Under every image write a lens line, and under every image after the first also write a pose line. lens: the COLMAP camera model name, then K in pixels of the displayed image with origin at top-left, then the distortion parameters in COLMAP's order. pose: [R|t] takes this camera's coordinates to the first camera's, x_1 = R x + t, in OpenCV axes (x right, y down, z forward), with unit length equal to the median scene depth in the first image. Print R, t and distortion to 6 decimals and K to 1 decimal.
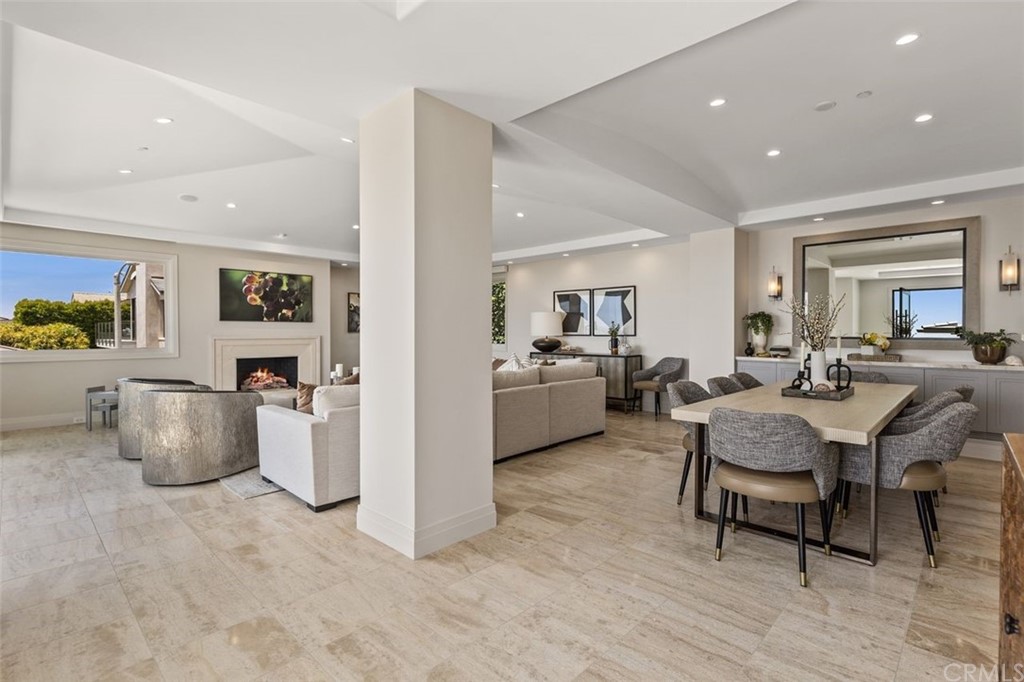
lens RADIAL K [[481.0, 0, 512.0], [0, 481.0, 341.0], [0, 0, 1]] dist [-0.001911, -0.000692]
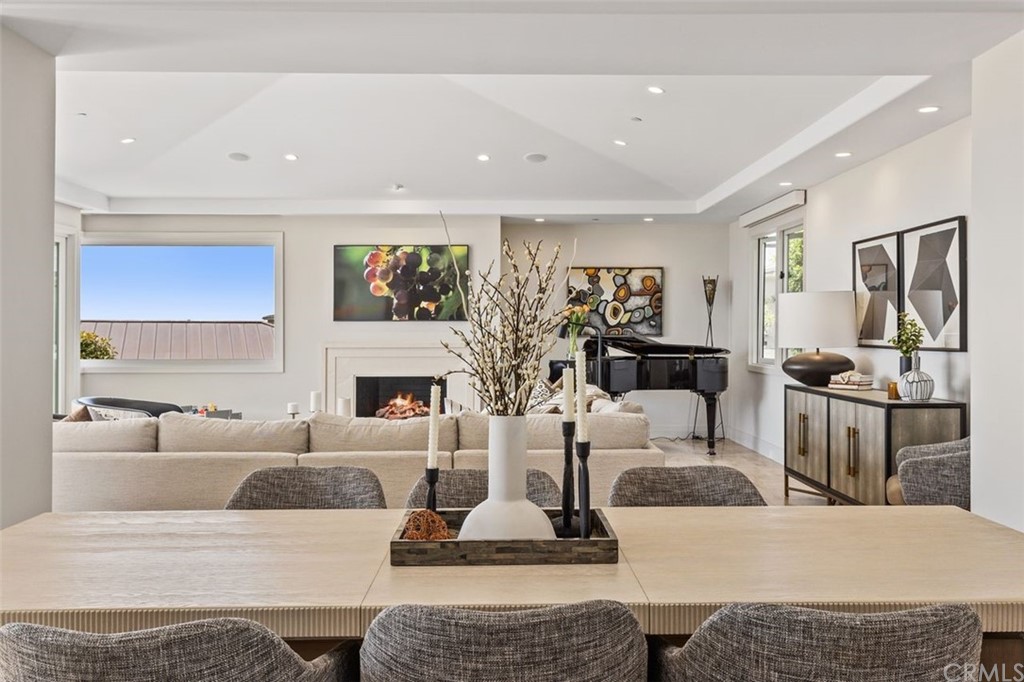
lens RADIAL K [[922.1, 0, 512.0], [0, 922.1, 341.0], [0, 0, 1]] dist [0.011622, 0.004473]
pose [[0.703081, 0.005585, -0.711088, 0.472353], [-0.009857, 0.999950, -0.001892, -0.012583], [0.711042, 0.008340, 0.703100, 0.228674]]
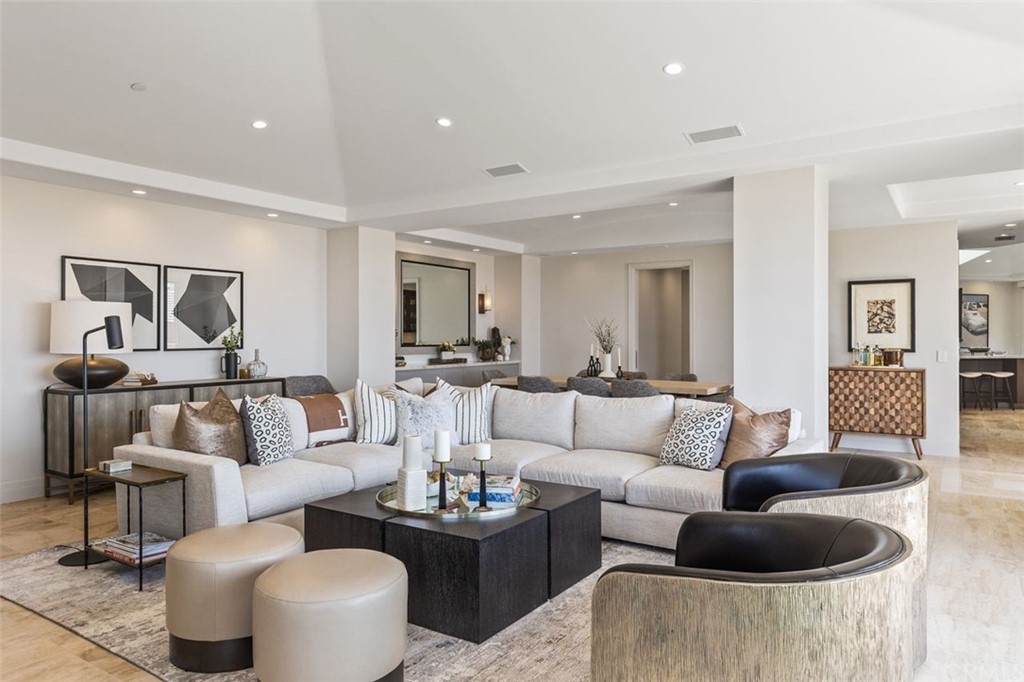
lens RADIAL K [[677.9, 0, 512.0], [0, 677.9, 341.0], [0, 0, 1]] dist [0.000473, -0.000084]
pose [[-0.180394, -0.008699, 0.983556, -0.651985], [0.018243, 0.999759, 0.012188, -0.023135], [-0.983425, 0.020142, -0.180192, 0.731140]]
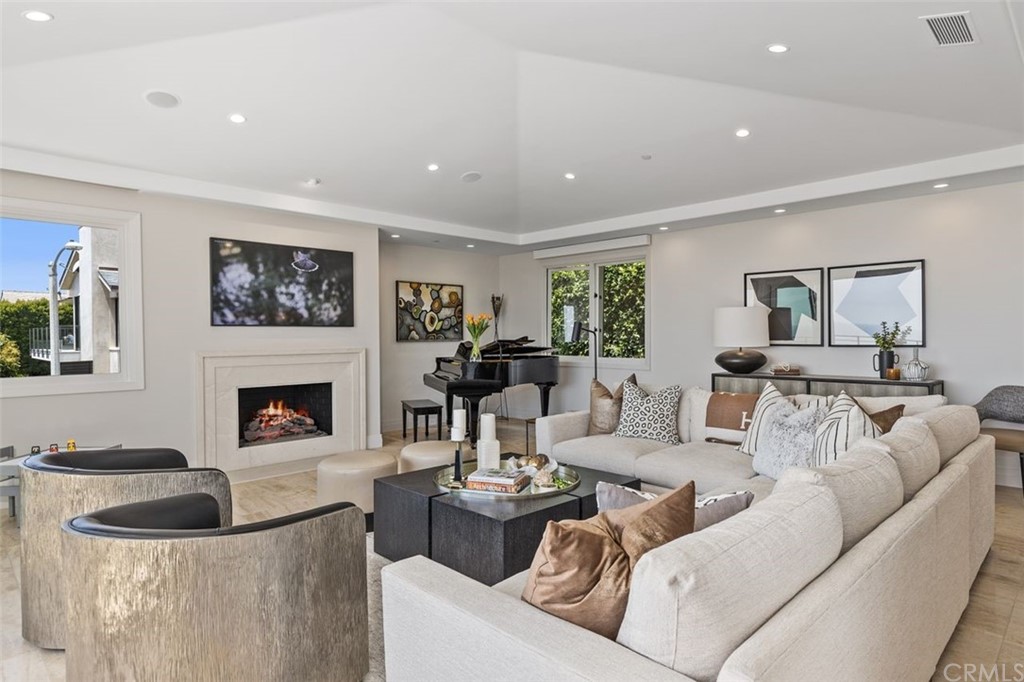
lens RADIAL K [[579.3, 0, 512.0], [0, 579.3, 341.0], [0, 0, 1]] dist [0.003355, 0.000811]
pose [[0.999623, -0.006692, -0.026622, -0.198415], [0.006462, 0.999941, -0.008696, -0.013195], [0.026679, 0.008521, 0.999608, 0.267751]]
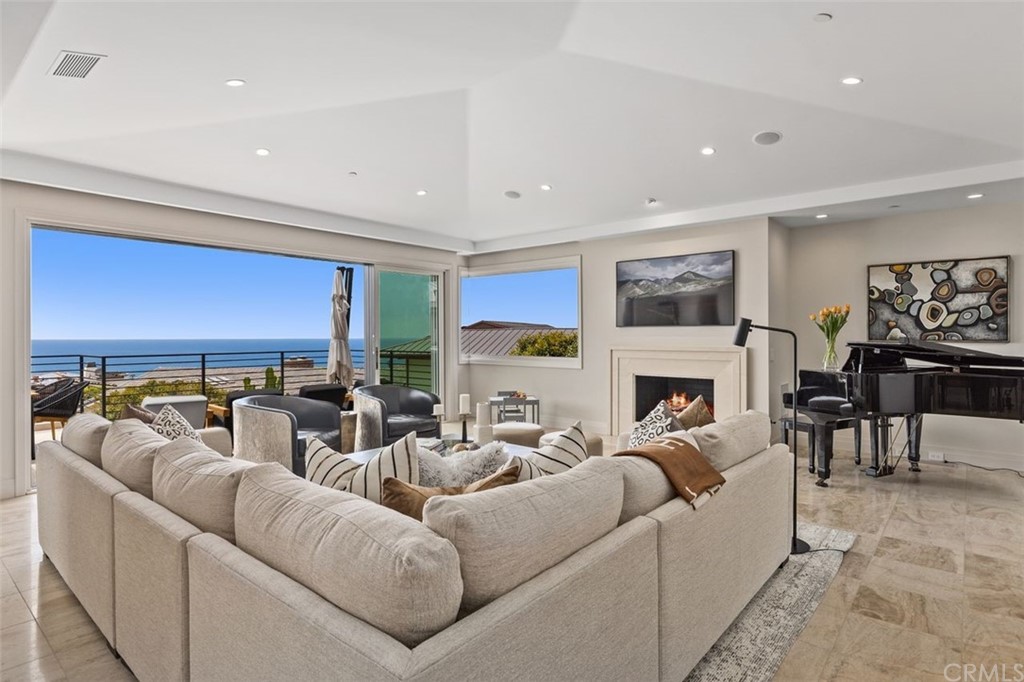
lens RADIAL K [[539.5, 0, 512.0], [0, 539.5, 341.0], [0, 0, 1]] dist [-0.004343, -0.000839]
pose [[0.054690, 0.009783, -0.998455, 0.266059], [-0.016151, 0.999830, 0.008912, -0.021786], [0.998373, 0.015639, 0.054839, 0.710995]]
